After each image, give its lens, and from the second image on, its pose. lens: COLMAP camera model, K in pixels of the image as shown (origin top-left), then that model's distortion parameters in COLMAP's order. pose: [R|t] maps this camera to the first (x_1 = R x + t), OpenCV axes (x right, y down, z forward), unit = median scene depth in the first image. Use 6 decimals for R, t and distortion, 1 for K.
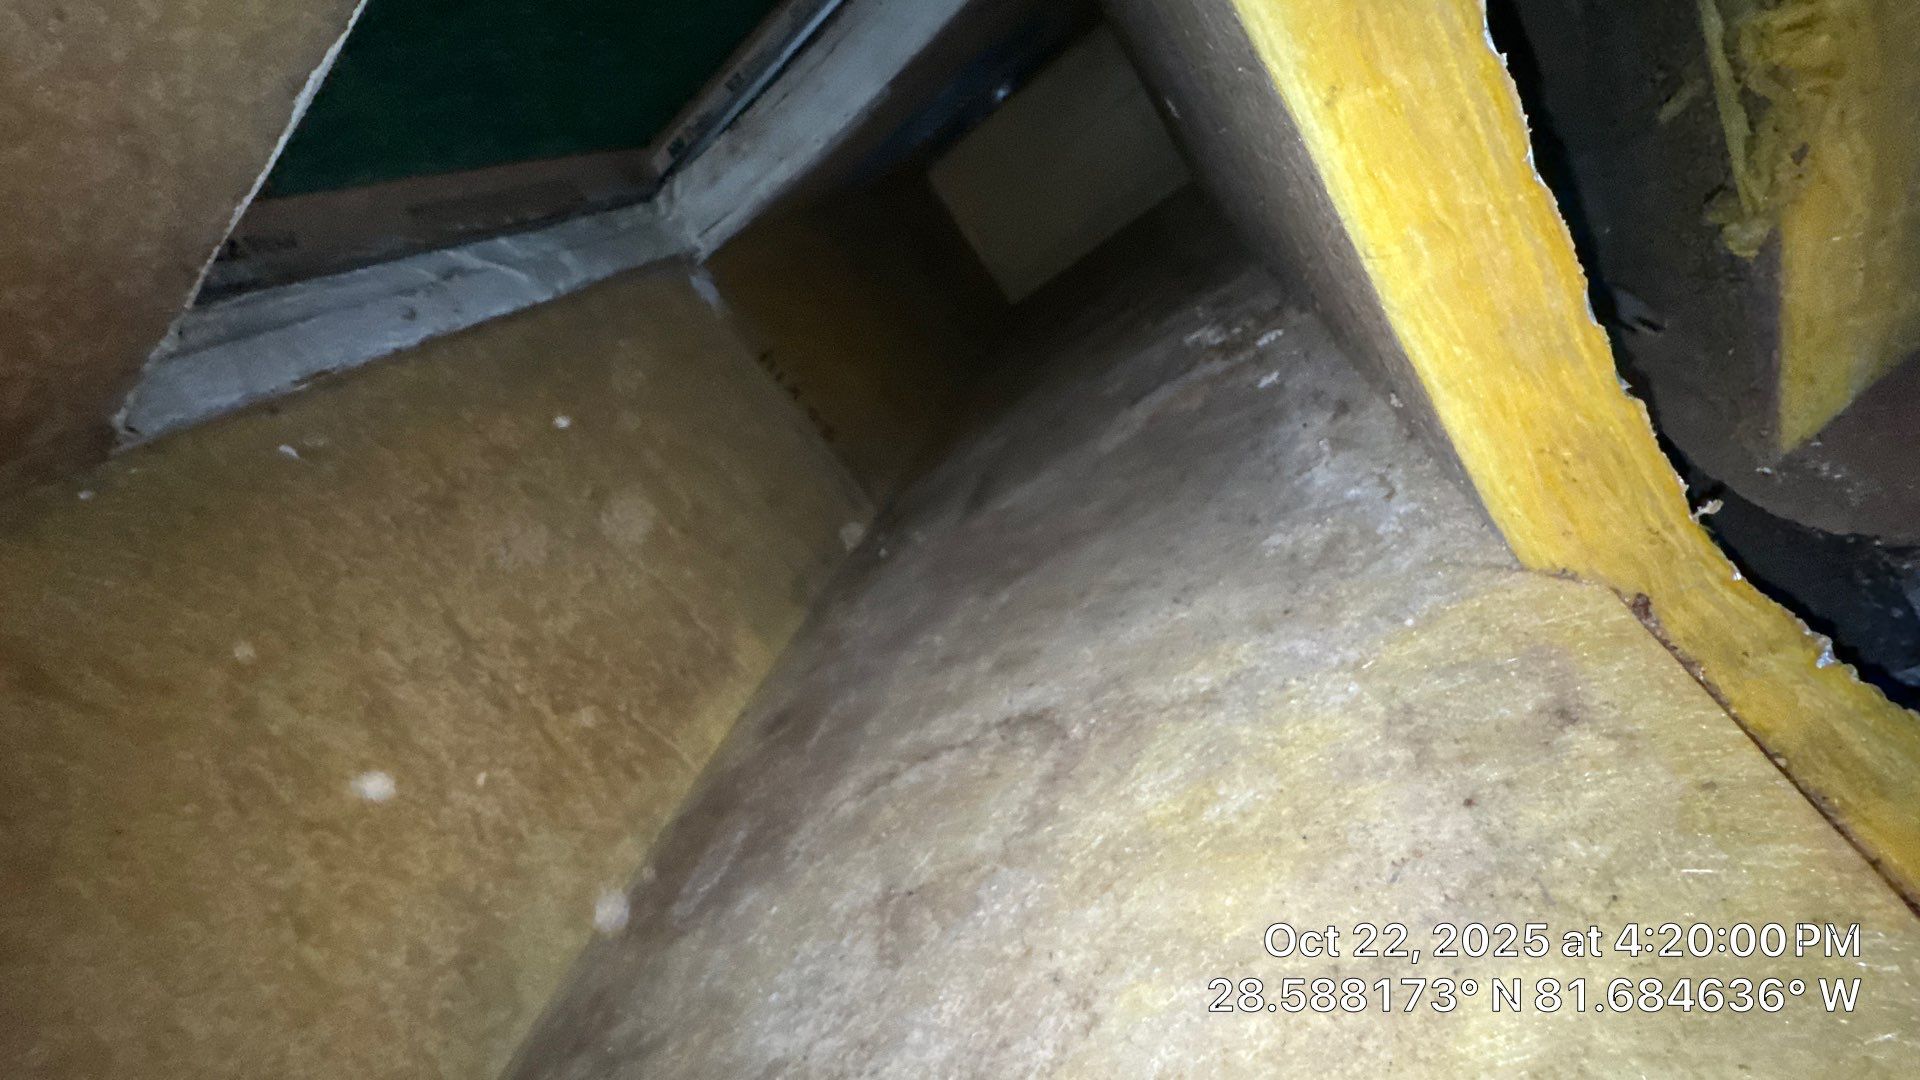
lens RADIAL K [[777.2, 0, 960.6], [0, 777.2, 539.2], [0, 0, 1]] dist [-0.006022, 0.000648]
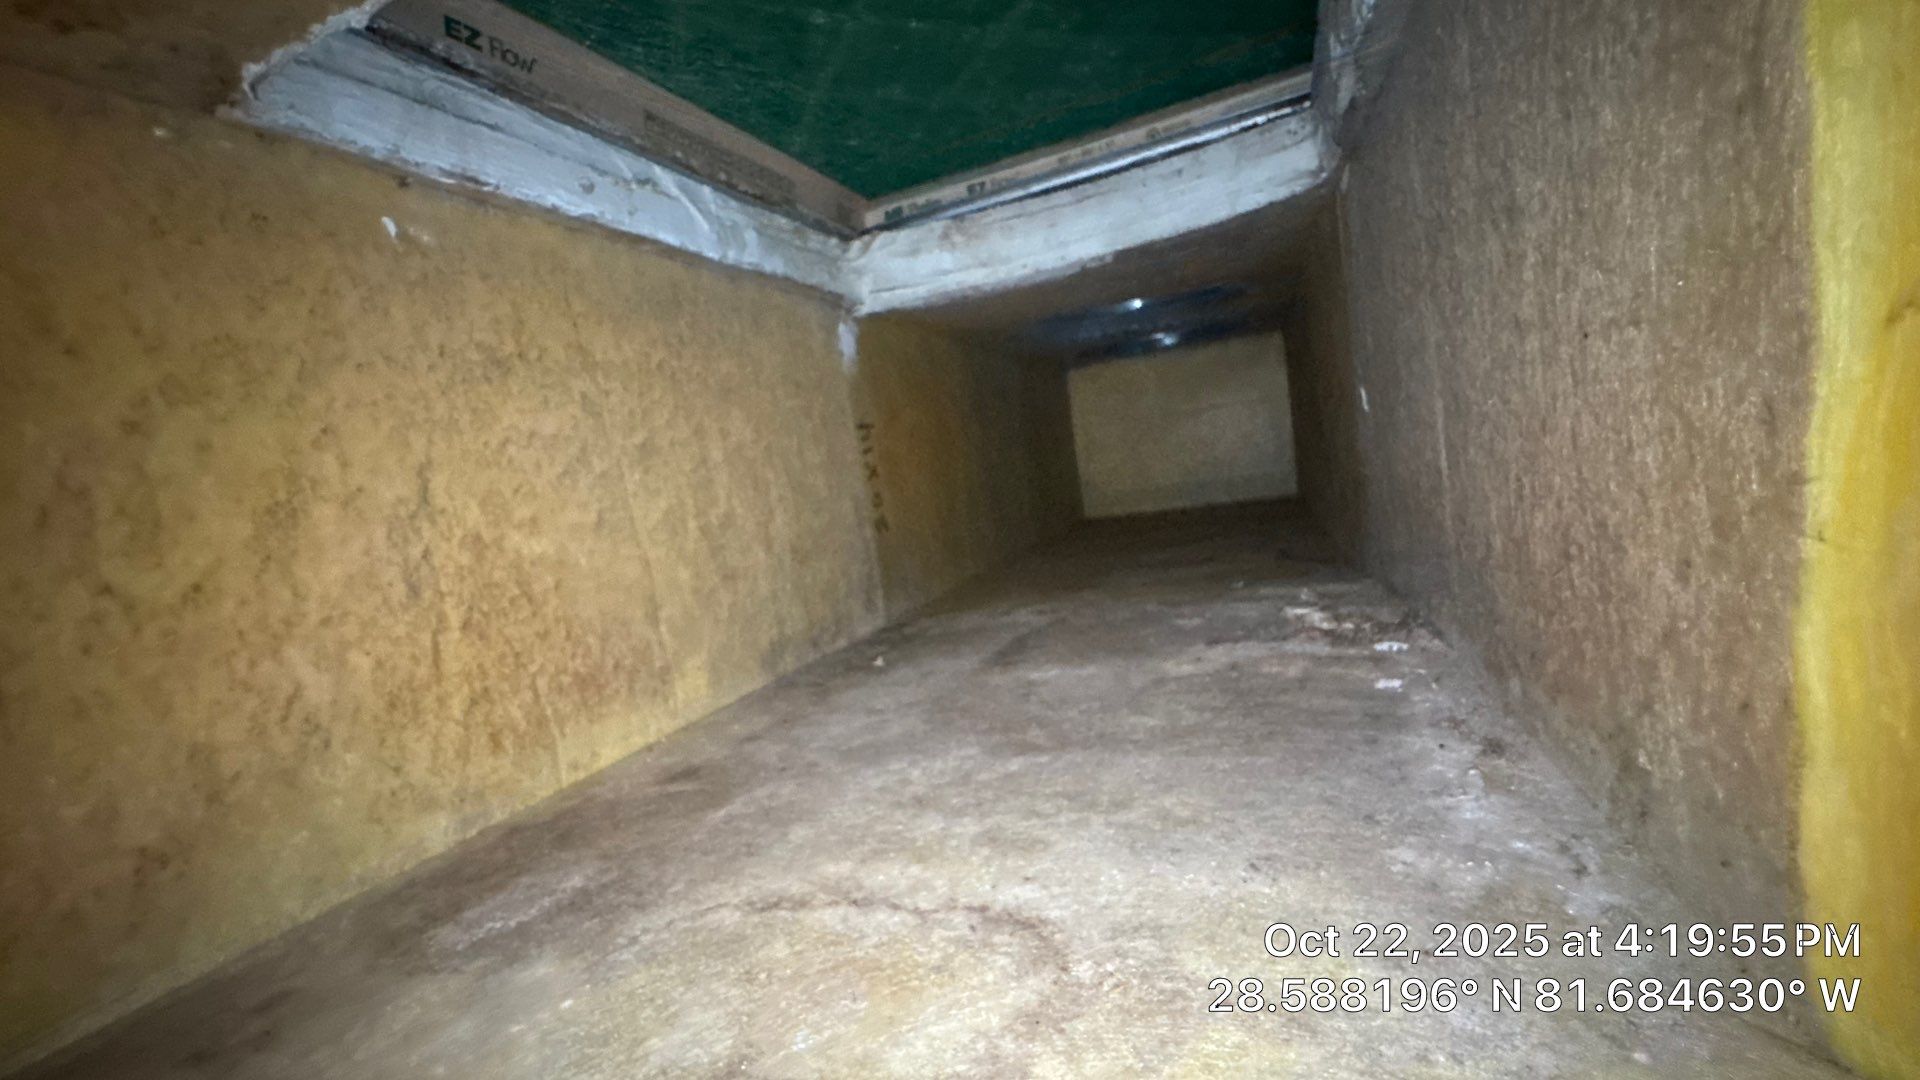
lens RADIAL K [[777.2, 0, 961.2], [0, 777.2, 539.2], [0, 0, 1]] dist [-0.006022, 0.000648]
pose [[0.880078, 0.472928, -0.042453, -0.077123], [-0.469746, 0.854122, -0.223188, 0.087141], [-0.069292, 0.216365, 0.973850, 0.163367]]
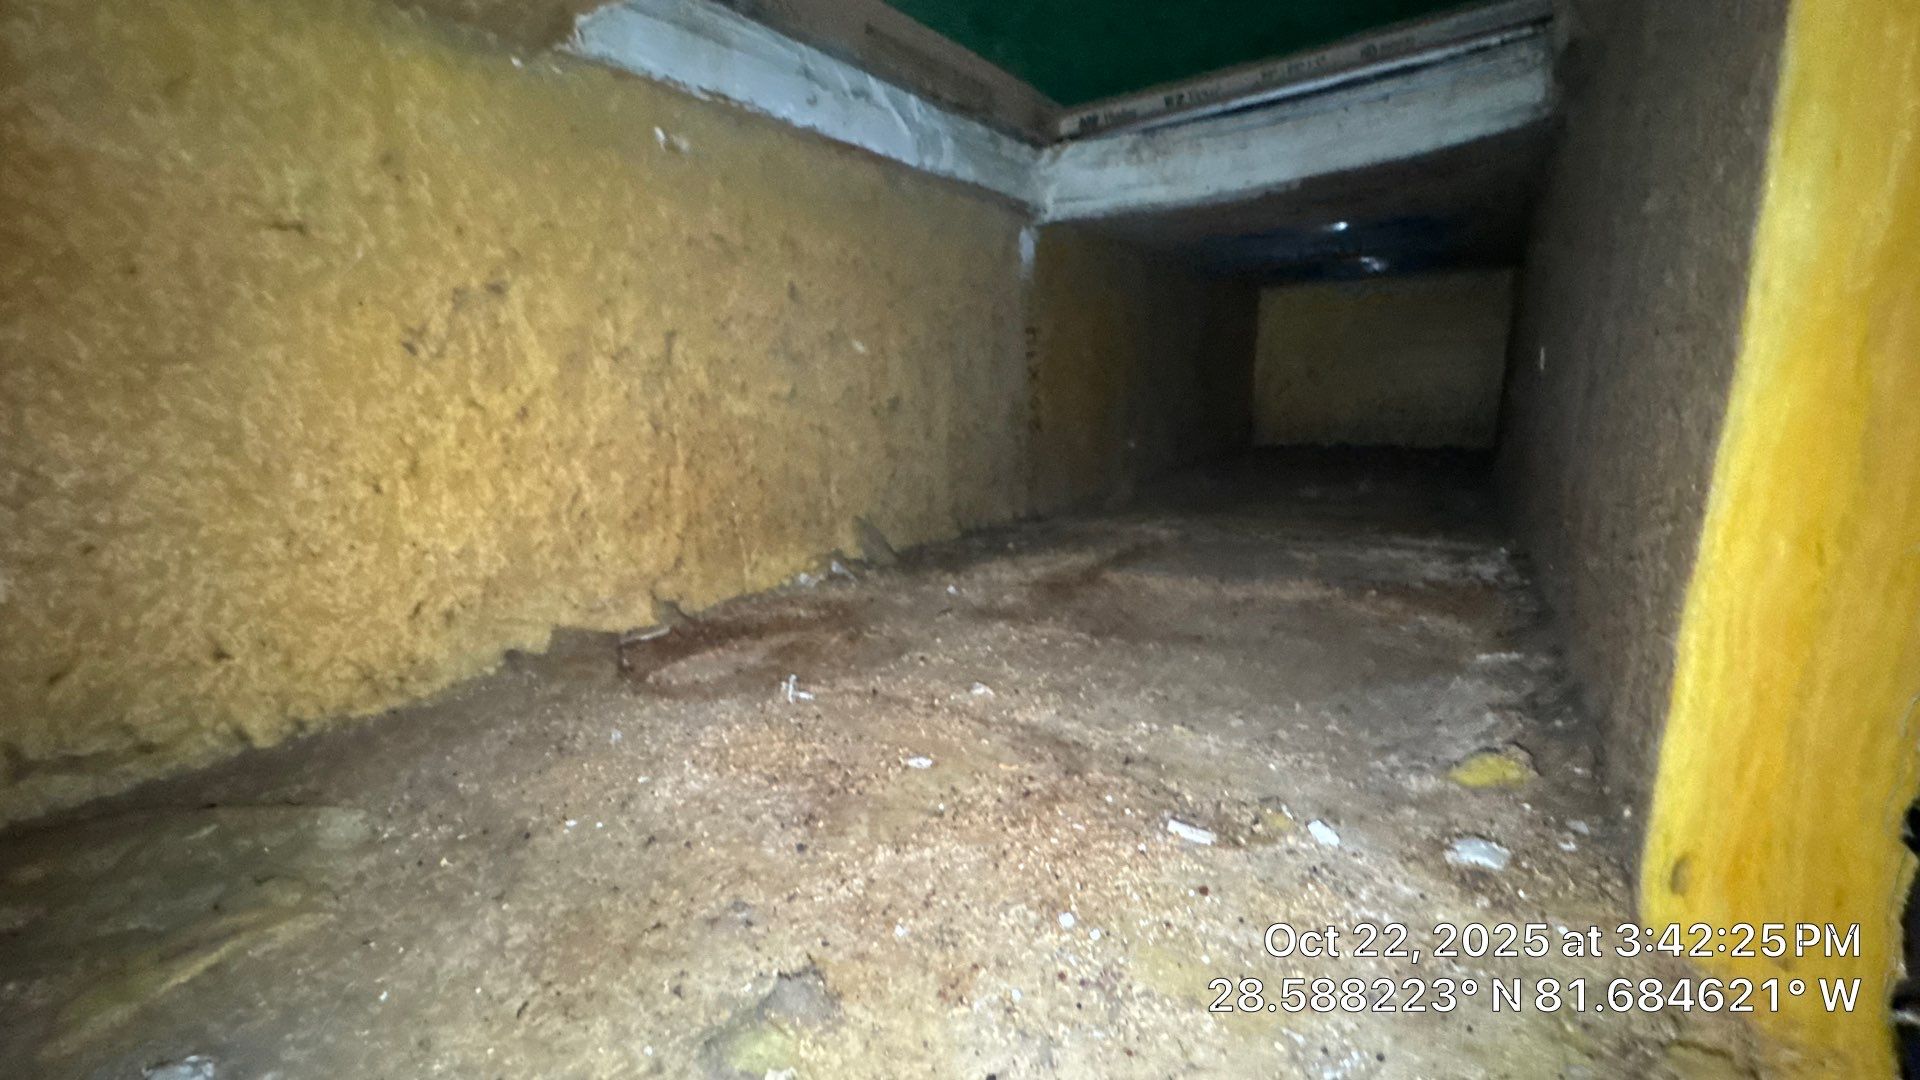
lens RADIAL K [[777.2, 0, 959.9], [0, 777.2, 538.0], [0, 0, 1]] dist [-0.006022, 0.000648]
pose [[0.781224, 0.605562, -0.151607, -0.009759], [-0.613112, 0.789987, -0.003904, 0.086152], [0.117403, 0.096002, 0.988433, 0.003215]]
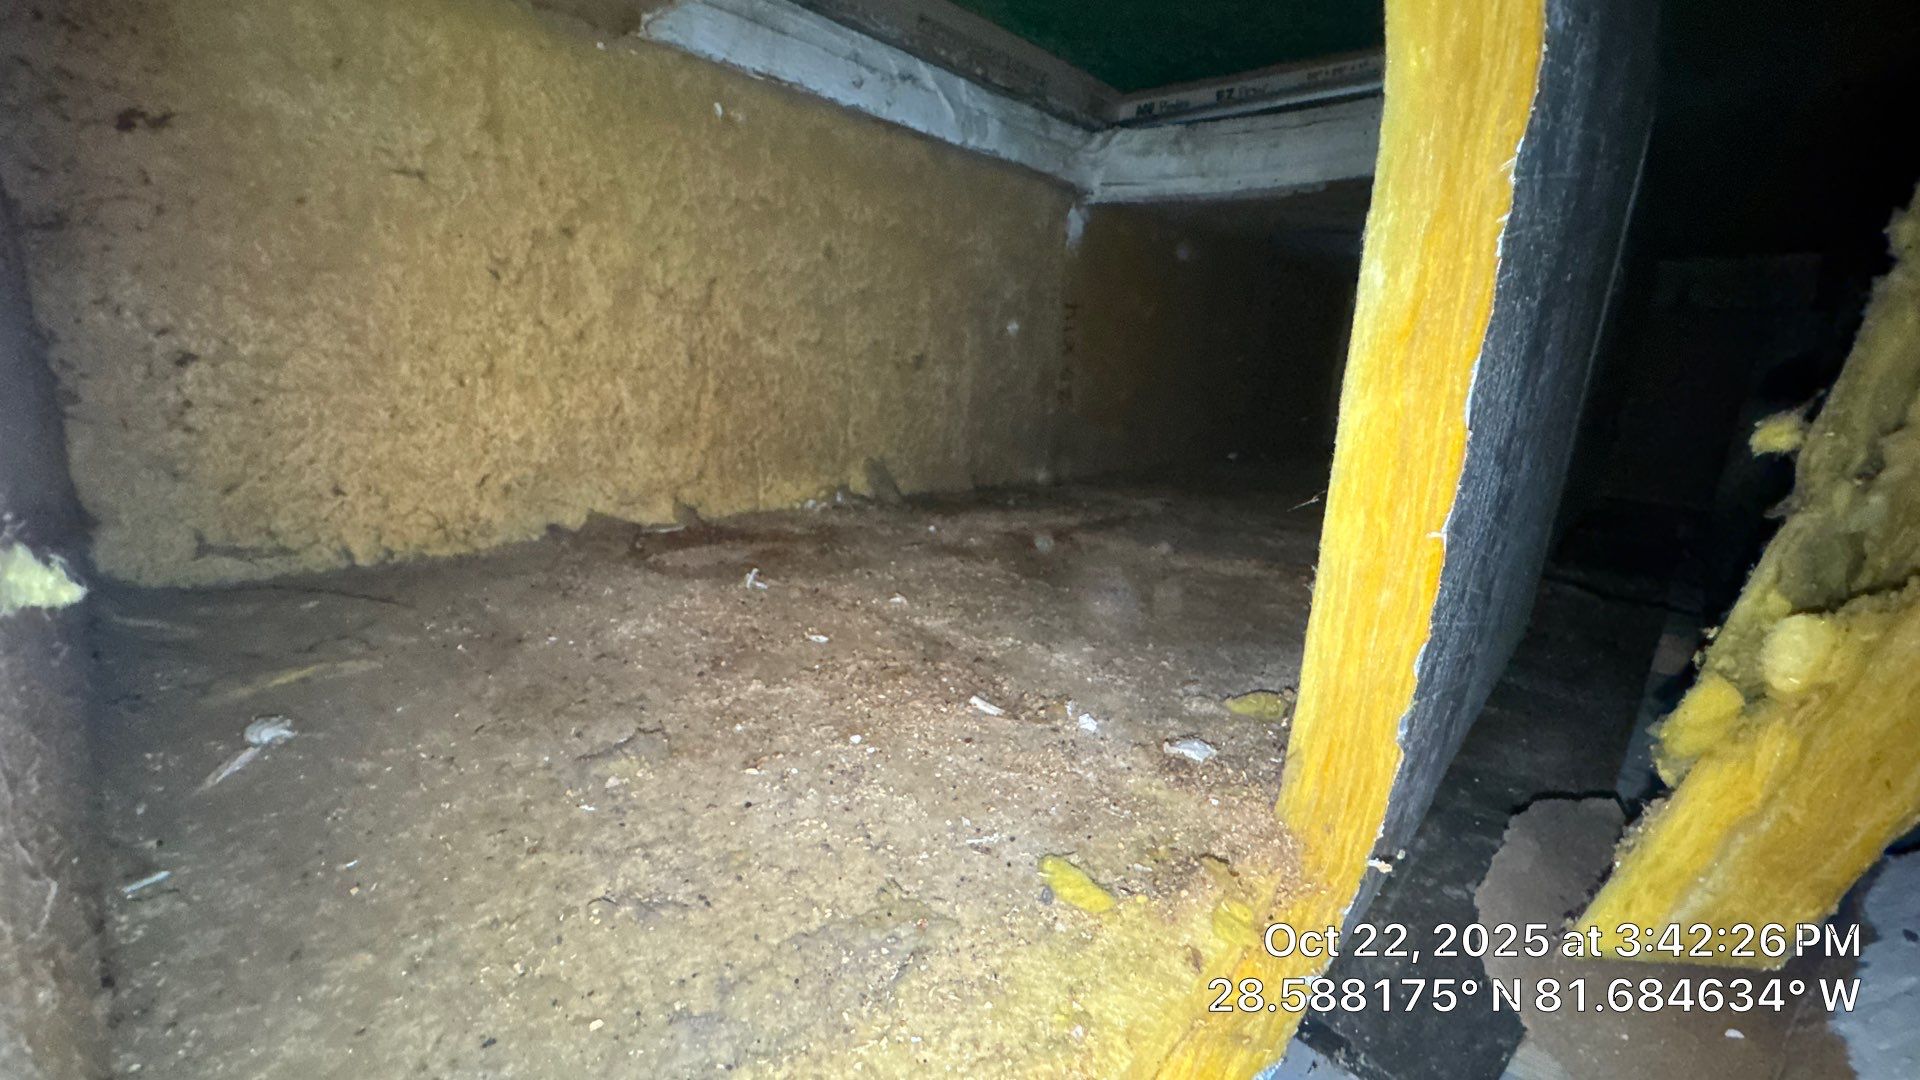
lens RADIAL K [[777.2, 0, 959.0], [0, 777.2, 540.4], [0, 0, 1]] dist [-0.006022, 0.000648]
pose [[0.677301, 0.704890, -0.210696, 0.204274], [-0.699989, 0.705576, 0.110353, -0.029143], [0.226449, 0.072742, 0.971303, -0.132906]]
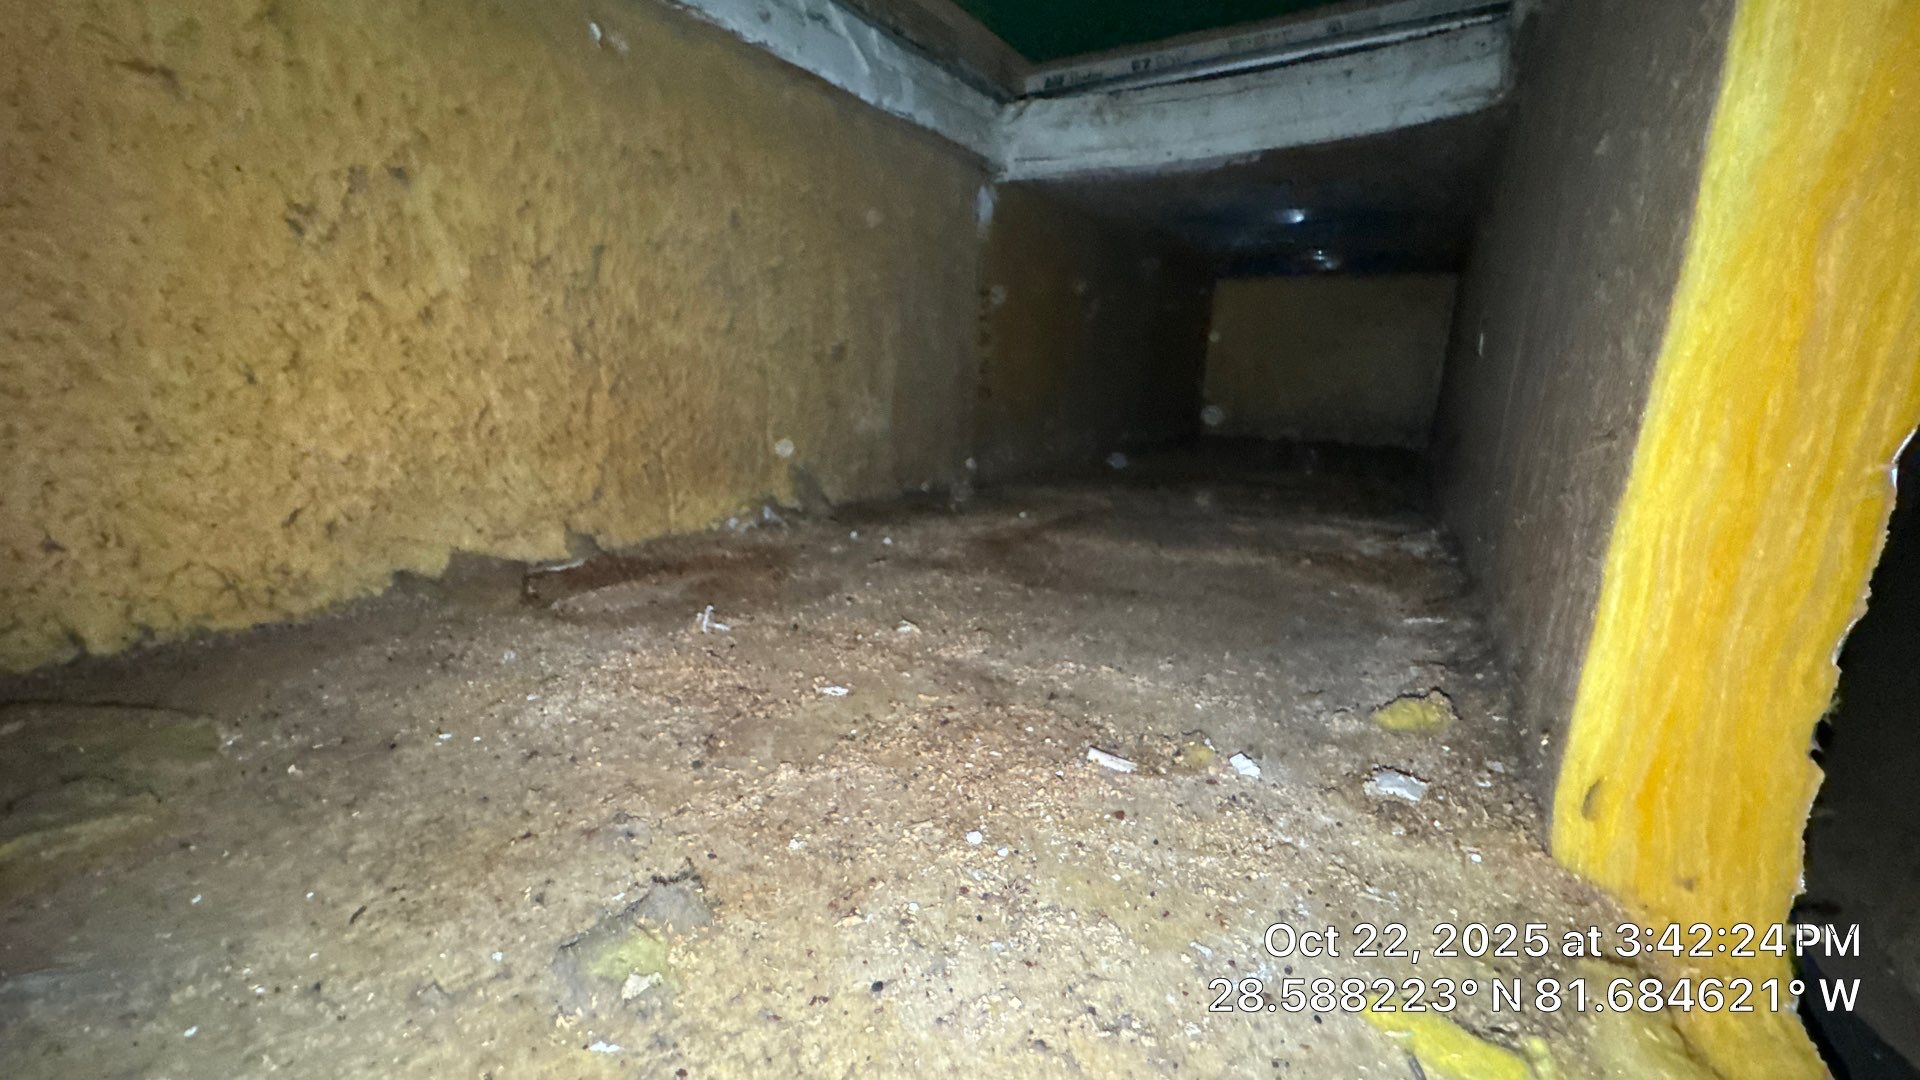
lens RADIAL K [[777.2, 0, 961.5], [0, 777.2, 539.4], [0, 0, 1]] dist [-0.006022, 0.000648]
pose [[0.758236, 0.646015, -0.087993, 0.036898], [-0.650367, 0.758928, -0.032424, 0.120072], [0.045834, 0.081813, 0.995593, 0.045254]]
